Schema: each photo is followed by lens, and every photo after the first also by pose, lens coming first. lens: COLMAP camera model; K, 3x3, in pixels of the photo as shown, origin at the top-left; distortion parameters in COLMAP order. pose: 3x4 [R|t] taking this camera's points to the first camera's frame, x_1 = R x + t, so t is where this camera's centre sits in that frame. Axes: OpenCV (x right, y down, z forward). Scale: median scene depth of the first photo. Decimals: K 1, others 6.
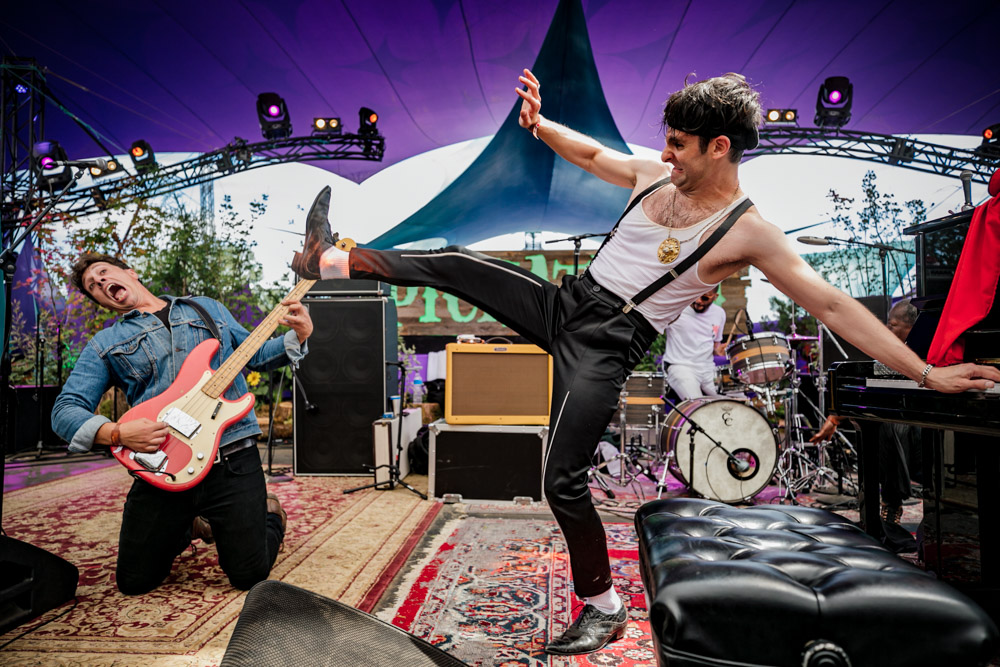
lens RADIAL K [[683.0, 0, 495.9], [0, 683.0, 338.7], [0, 0, 1]] dist [0.001835, 0.011798]
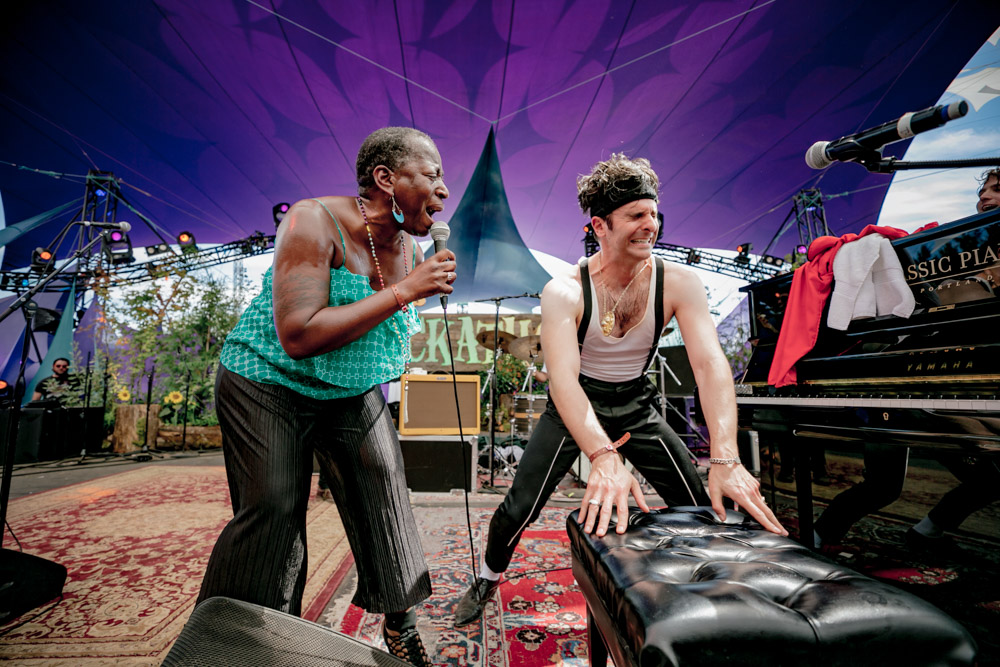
lens RADIAL K [[450.9, 0, 496.2], [0, 450.9, 337.0], [0, 0, 1]] dist [-0.041321, 0.012253]
pose [[0.991500, 0.013552, 0.129403, -0.002742], [-0.002623, 0.996441, -0.084256, 0.007948], [-0.130084, 0.083201, 0.988006, 0.090696]]
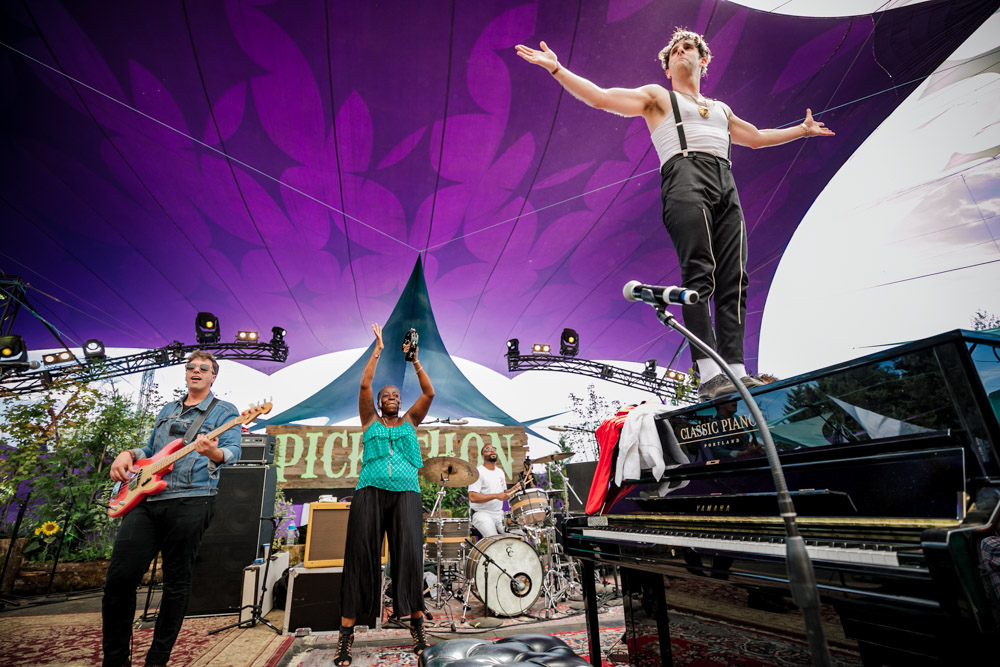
lens RADIAL K [[450.9, 0, 494.4], [0, 450.9, 338.9], [0, 0, 1]] dist [-0.041321, 0.012253]
pose [[0.963251, 0.061814, 0.261394, 0.027324], [0.021997, 0.951738, -0.306122, -0.021433], [-0.267702, 0.300622, 0.915403, -0.000142]]
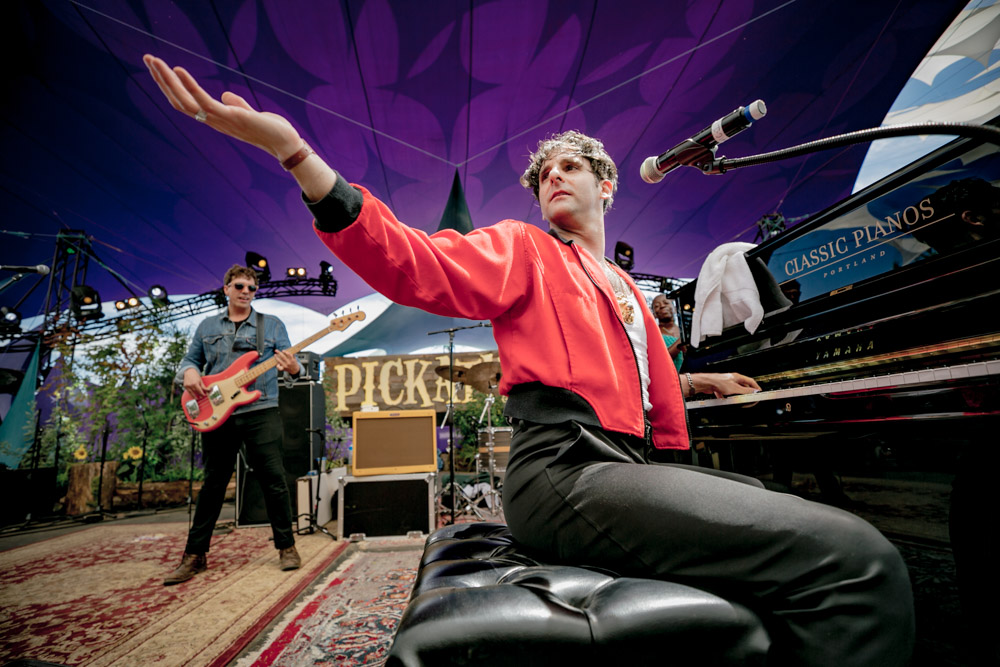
lens RADIAL K [[450.9, 0, 494.2], [0, 450.9, 337.5], [0, 0, 1]] dist [-0.041321, 0.012253]
pose [[0.988473, -0.027792, 0.148826, 0.066126], [0.053622, 0.983552, -0.172479, 0.027513], [-0.141584, 0.178472, 0.973705, 0.103903]]
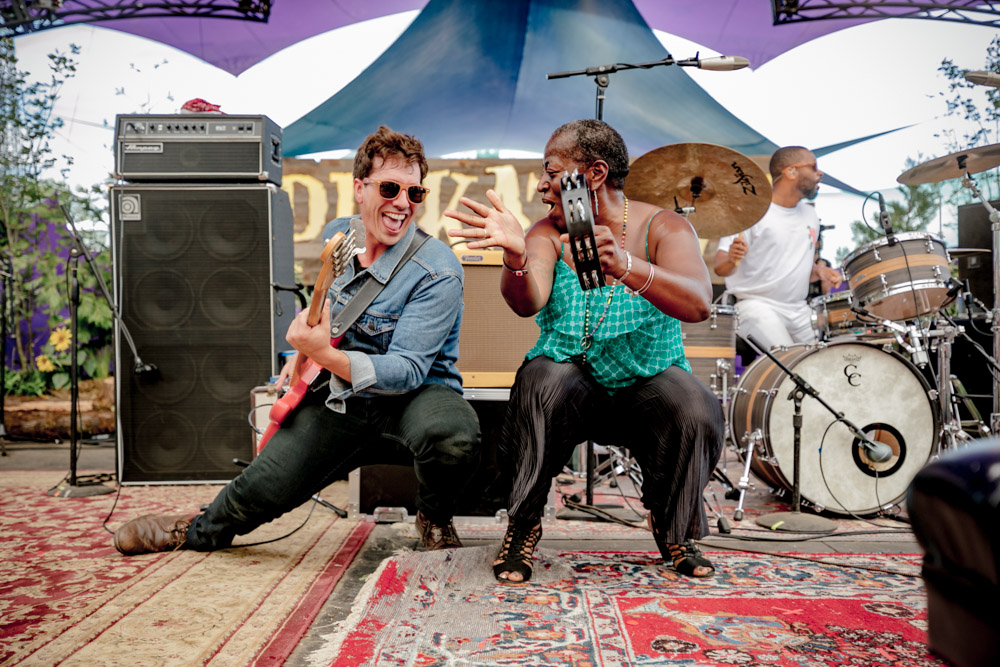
lens RADIAL K [[941.2, 0, 498.6], [0, 941.2, 334.4], [0, 0, 1]] dist [0.043675, 0.000000]
pose [[0.997633, -0.003448, 0.068674, -0.024781], [0.001762, 0.999696, 0.024593, 0.056760], [-0.068738, -0.024413, 0.997336, 0.182755]]
